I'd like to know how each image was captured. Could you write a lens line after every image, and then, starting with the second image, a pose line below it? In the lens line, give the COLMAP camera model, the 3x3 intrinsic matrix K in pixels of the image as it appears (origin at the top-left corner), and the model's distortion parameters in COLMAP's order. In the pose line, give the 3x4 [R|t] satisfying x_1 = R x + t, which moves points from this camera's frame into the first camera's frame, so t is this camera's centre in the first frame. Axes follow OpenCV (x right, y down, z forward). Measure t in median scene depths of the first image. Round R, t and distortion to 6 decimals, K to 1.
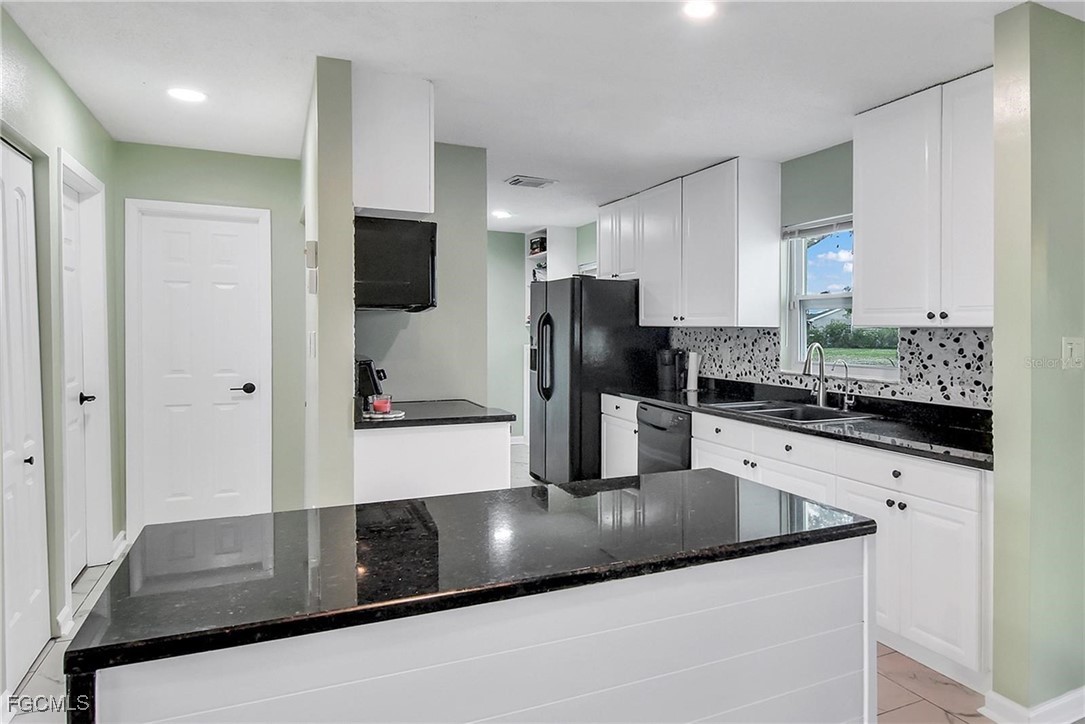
lens RADIAL K [[611.6, 0, 545.2], [0, 611.6, 344.1], [0, 0, 1]] dist [0.000653, -0.019964]
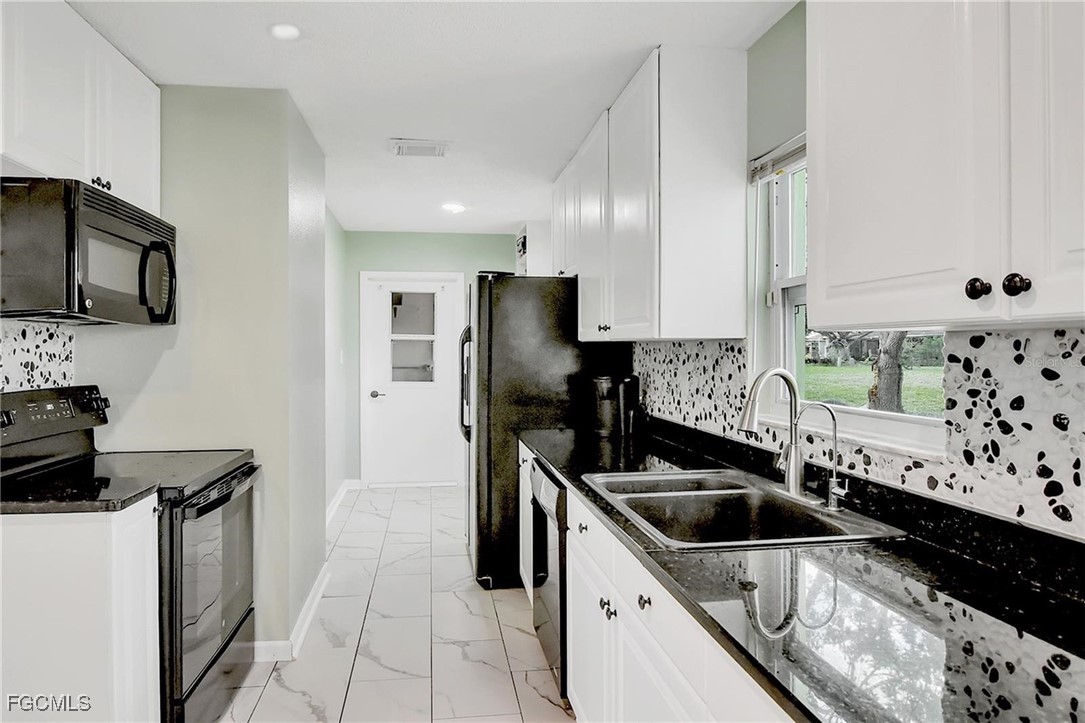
lens RADIAL K [[557.0, 0, 542.5], [0, 557.0, 361.5], [0, 0, 1]] dist [-0.001335, -0.013650]
pose [[0.963534, -0.007130, -0.267491, 0.389723], [0.006269, 0.999972, -0.004073, -0.005809], [0.267513, 0.002247, 0.963552, 0.519231]]
